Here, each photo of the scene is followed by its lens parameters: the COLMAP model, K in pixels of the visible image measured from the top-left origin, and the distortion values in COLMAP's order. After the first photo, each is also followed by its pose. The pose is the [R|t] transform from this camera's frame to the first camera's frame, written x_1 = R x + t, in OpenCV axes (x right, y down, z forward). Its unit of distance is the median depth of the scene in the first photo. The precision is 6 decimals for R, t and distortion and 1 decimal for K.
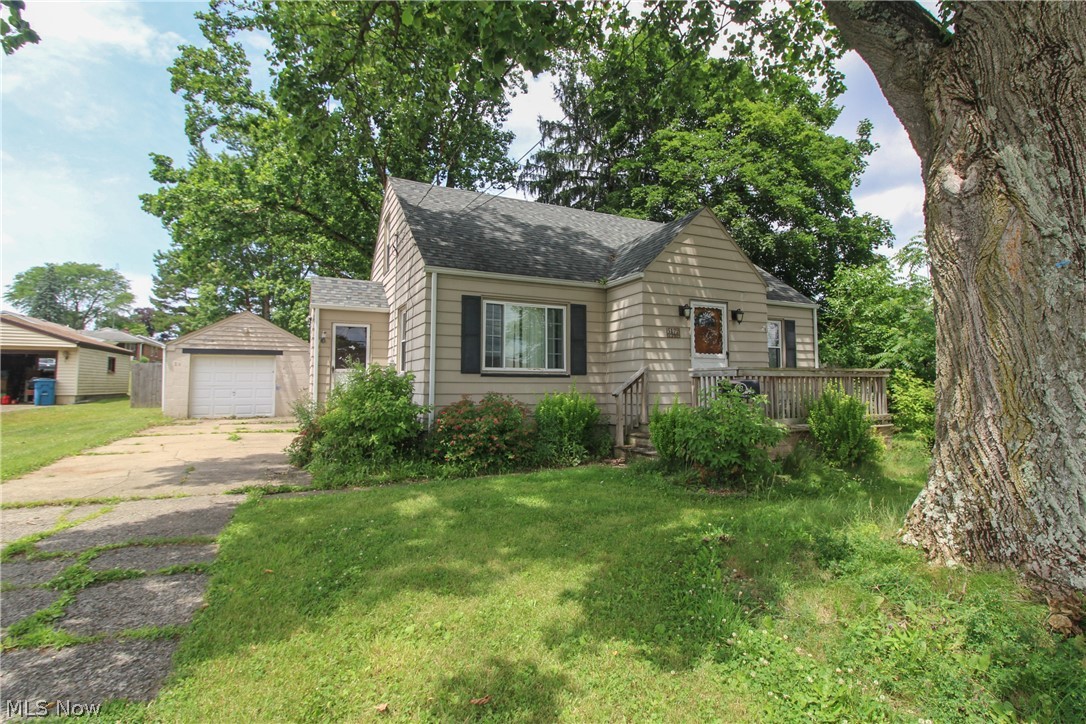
lens RADIAL K [[512.2, 0, 544.9], [0, 512.2, 355.4], [0, 0, 1]] dist [-0.013021, 0.000283]
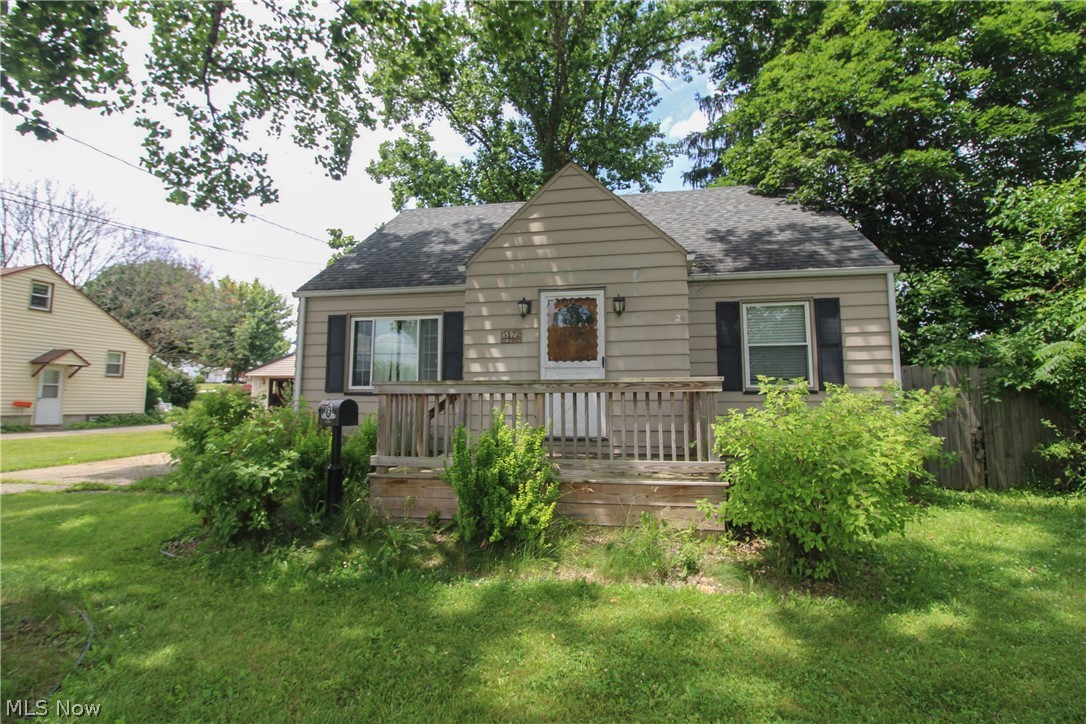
lens RADIAL K [[512.2, 0, 544.9], [0, 512.2, 355.4], [0, 0, 1]] dist [-0.013021, 0.000283]
pose [[0.808824, -0.052586, -0.585694, 0.716800], [0.033850, 0.998506, -0.042904, 0.018175], [0.587075, 0.014876, 0.809396, 0.393939]]
